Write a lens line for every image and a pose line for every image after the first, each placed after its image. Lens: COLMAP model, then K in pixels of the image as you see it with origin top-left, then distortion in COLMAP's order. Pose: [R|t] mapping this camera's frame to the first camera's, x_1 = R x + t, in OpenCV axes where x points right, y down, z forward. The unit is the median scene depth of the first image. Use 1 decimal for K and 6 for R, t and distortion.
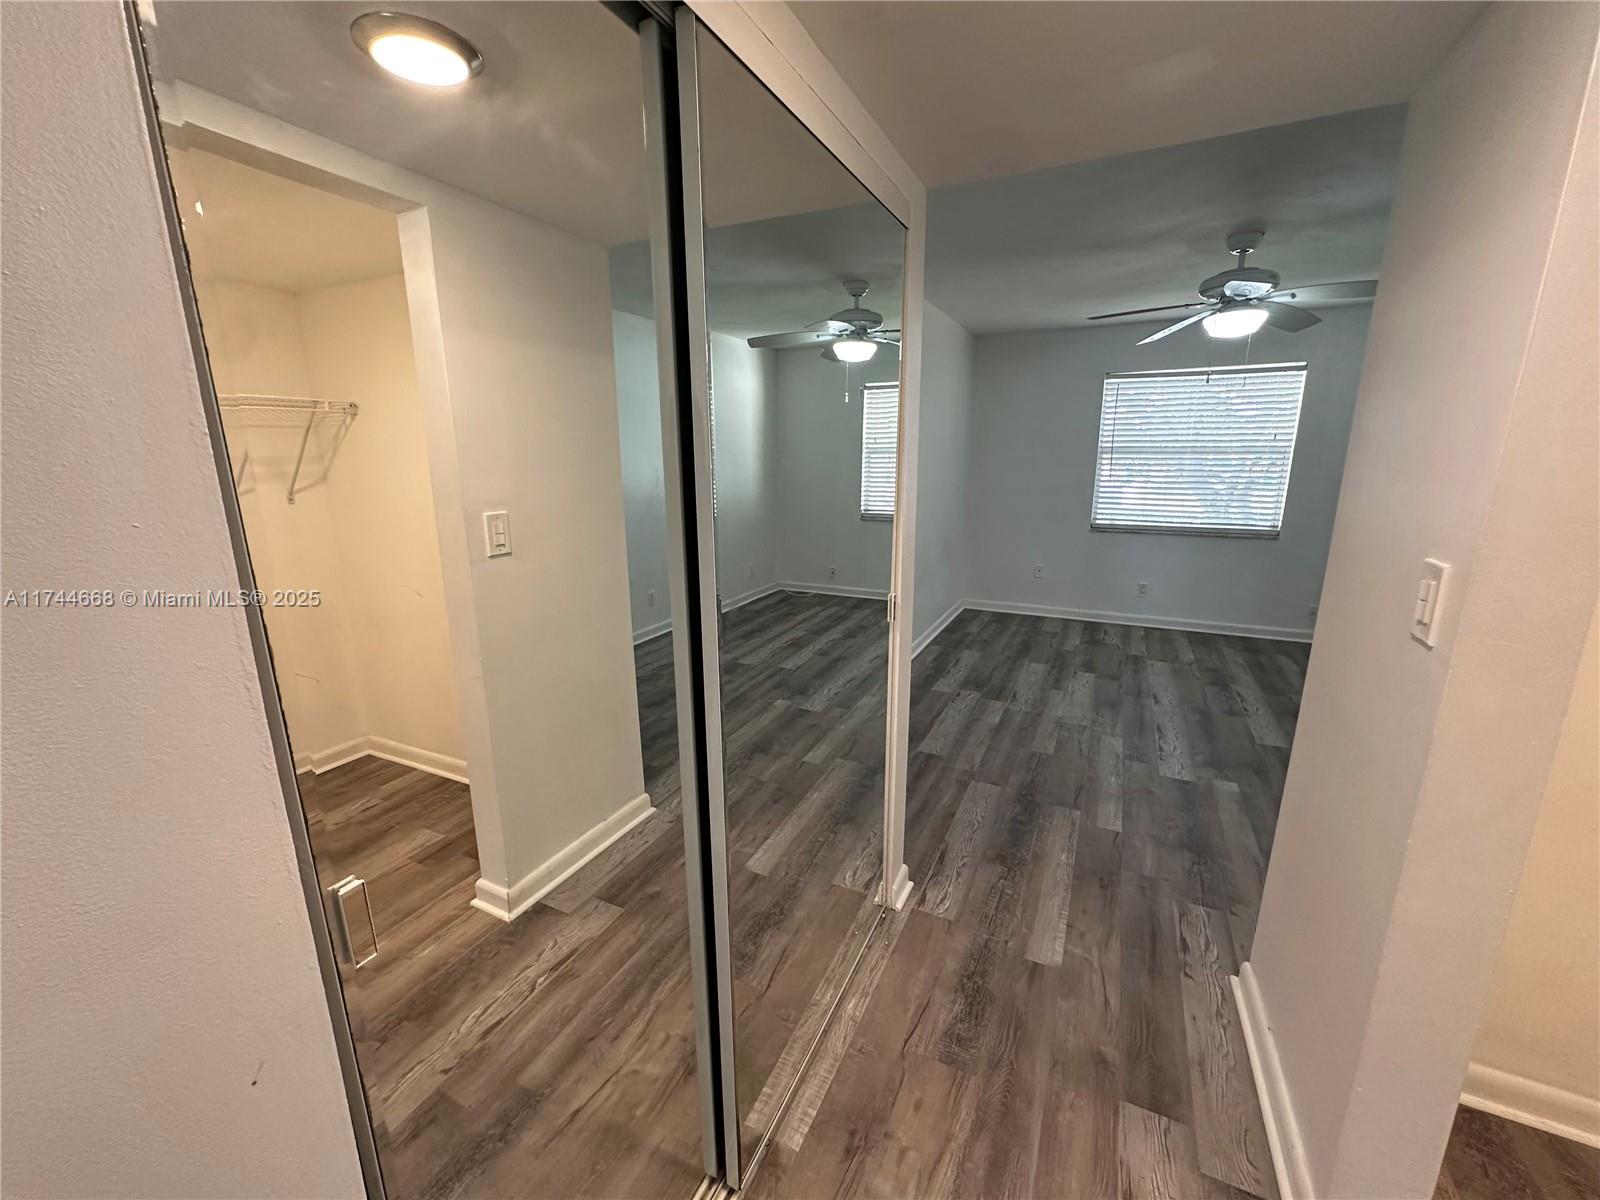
lens RADIAL K [[638.9, 0, 800.1], [0, 638.9, 598.6], [0, 0, 1]] dist [-0.005197, 0.001311]
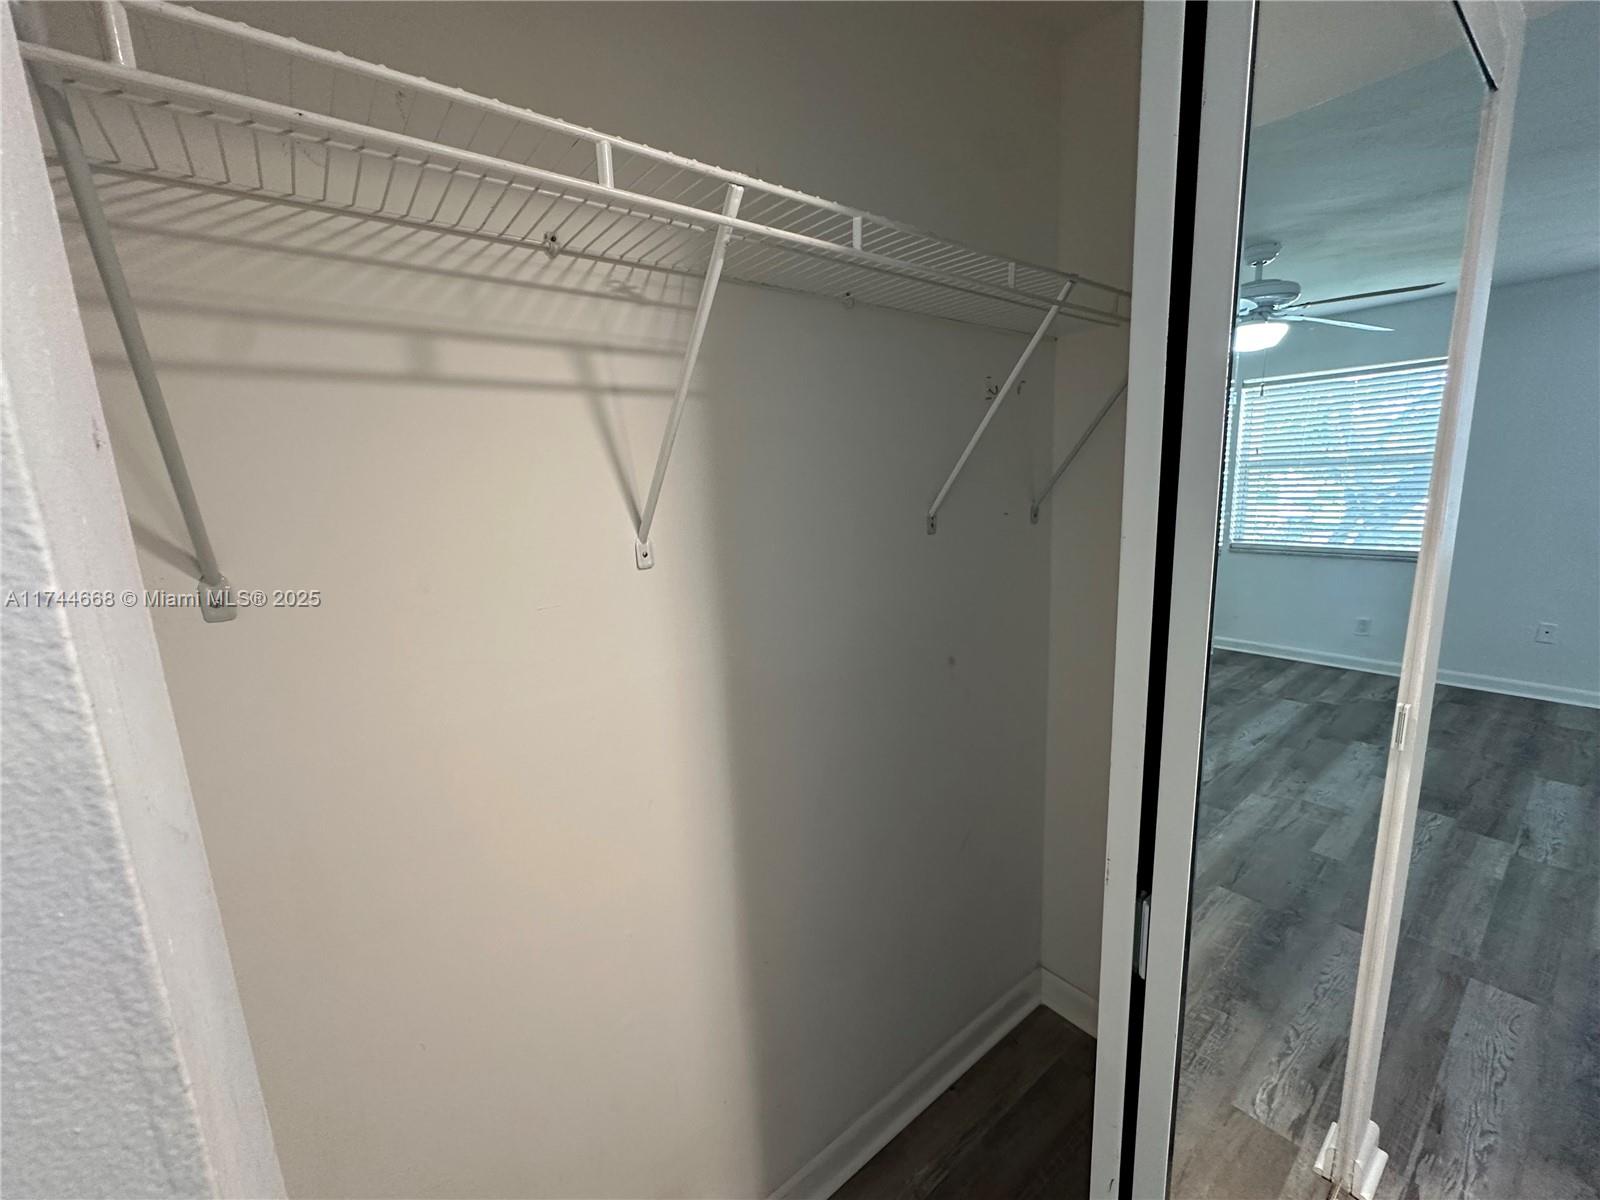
lens RADIAL K [[638.9, 0, 804.4], [0, 638.9, 599.6], [0, 0, 1]] dist [-0.005197, 0.001311]
pose [[0.899046, 0.050372, -0.434948, -0.056775], [-0.063296, 0.997878, -0.015270, -0.031139], [0.433255, 0.041259, 0.900326, 0.105269]]
